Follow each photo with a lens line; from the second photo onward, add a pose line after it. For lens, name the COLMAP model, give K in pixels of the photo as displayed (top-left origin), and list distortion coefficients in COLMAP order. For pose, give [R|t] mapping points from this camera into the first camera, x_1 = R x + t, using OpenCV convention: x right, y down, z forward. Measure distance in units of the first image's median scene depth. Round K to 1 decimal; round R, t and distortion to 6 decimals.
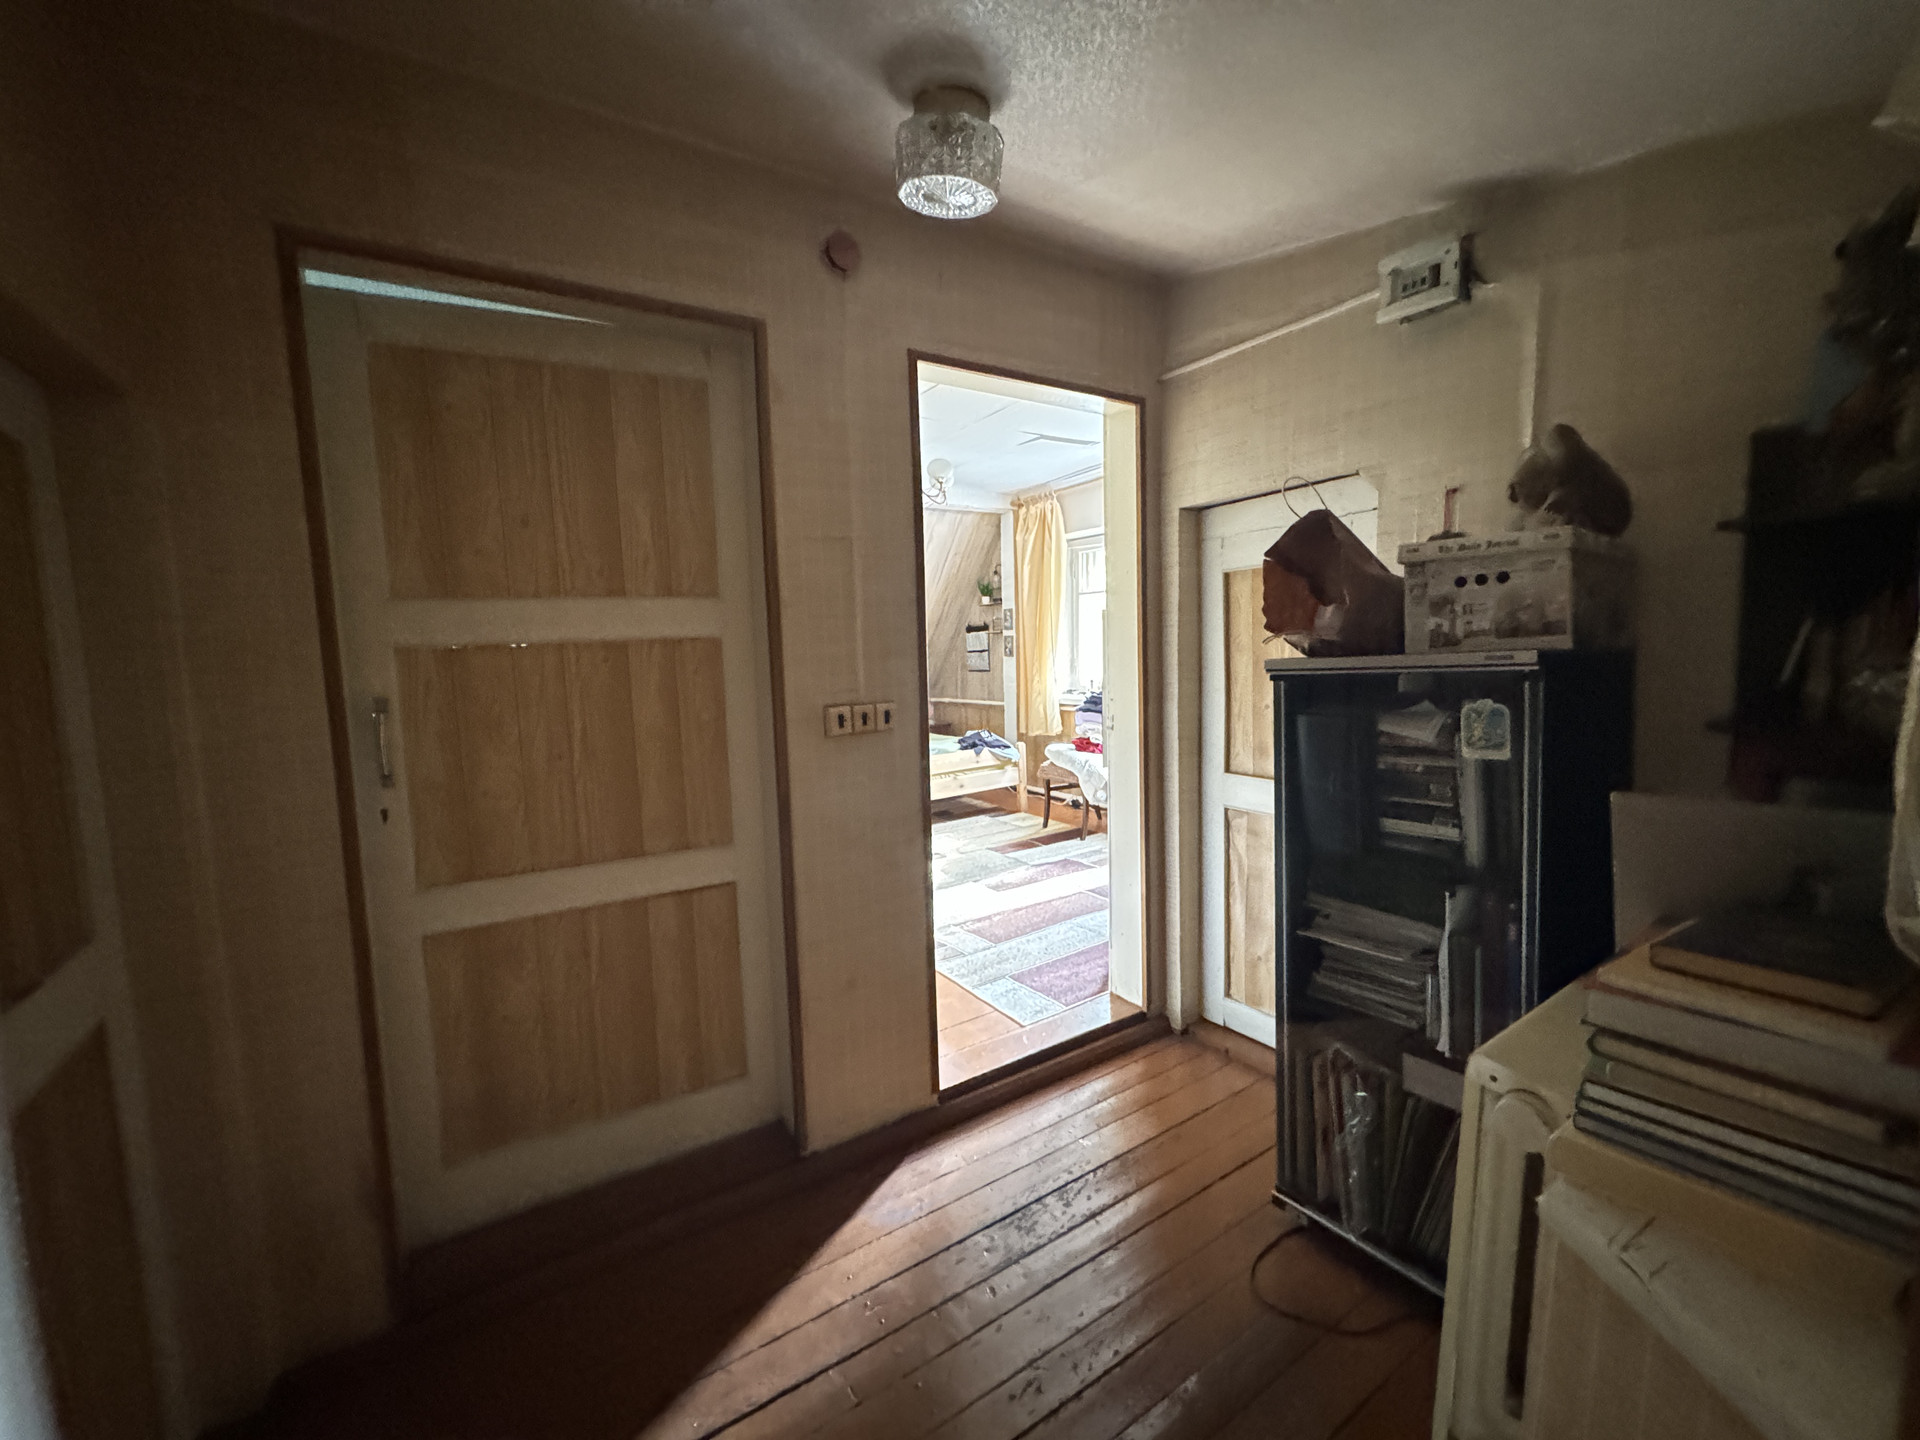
lens RADIAL K [[766.2, 0, 958.3], [0, 766.2, 717.6], [0, 0, 1]] dist [-0.003635, 0.000817]
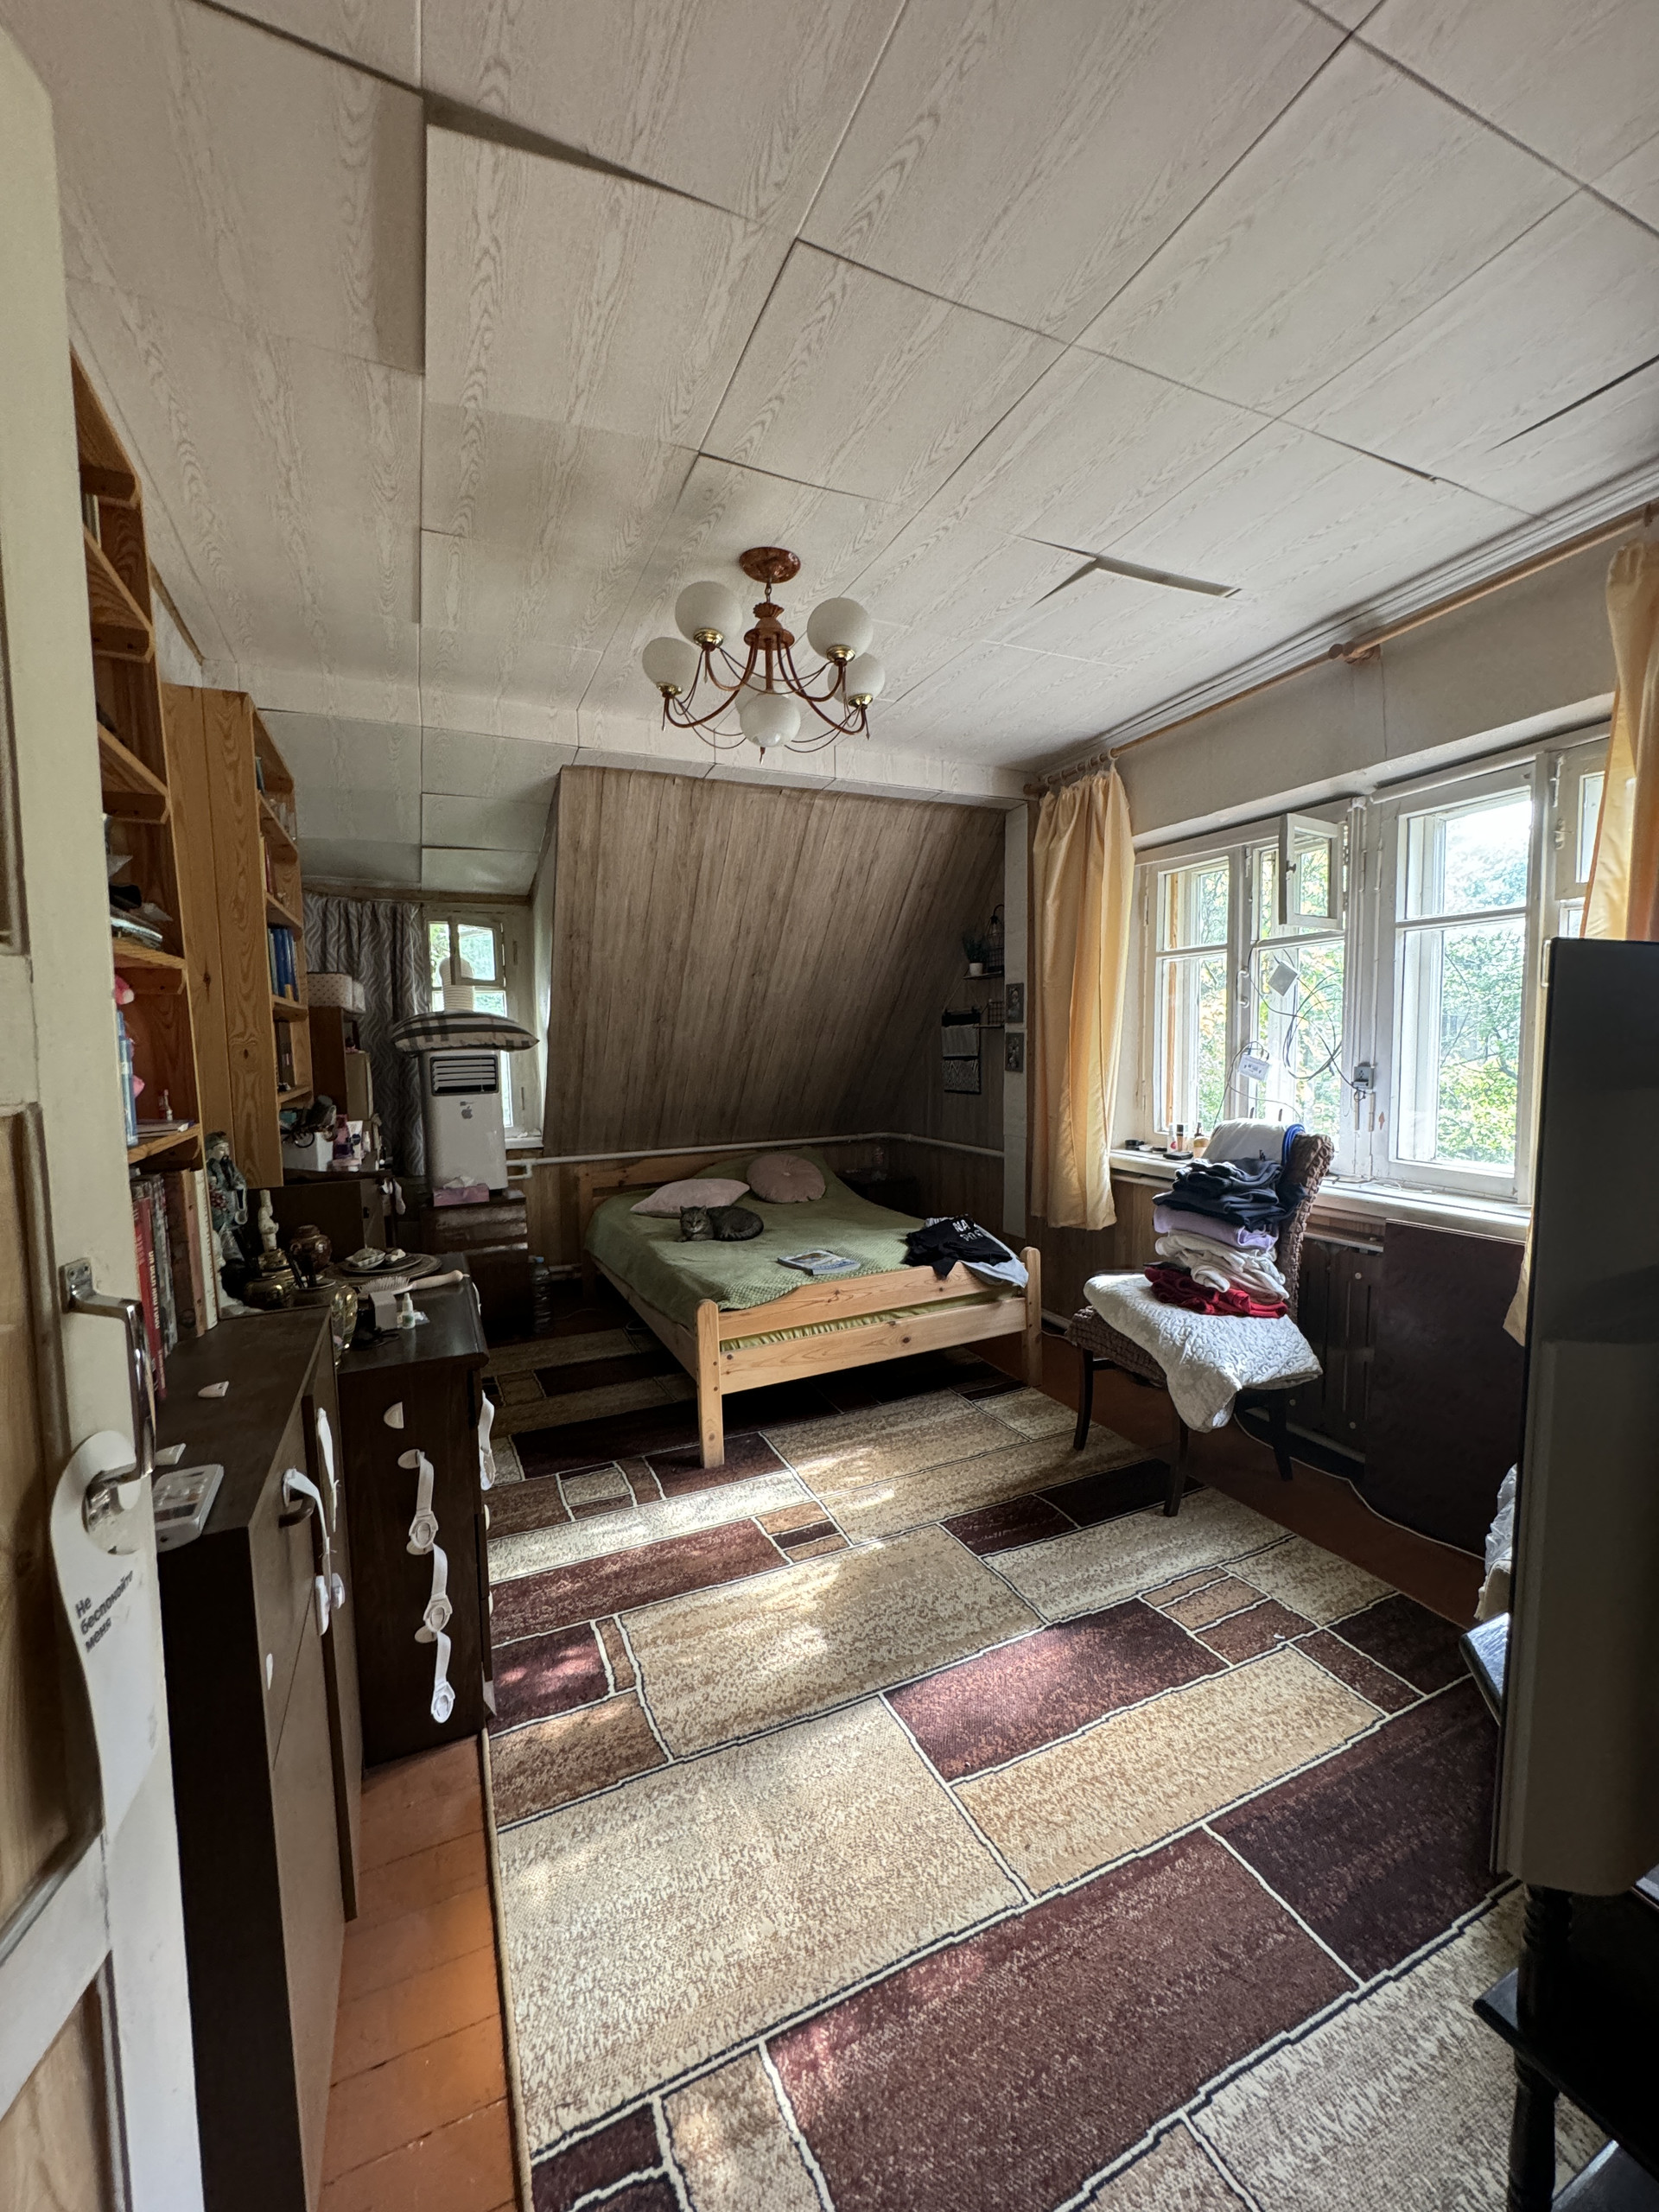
lens RADIAL K [[882.7, 0, 821.1], [0, 882.7, 1105.5], [0, 0, 1]] dist [-0.003635, 0.000817]
pose [[0.986984, 0.025719, -0.158749, 0.033225], [-0.027793, 0.999555, -0.010855, -0.048289], [0.158399, 0.015126, 0.987259, 0.385918]]
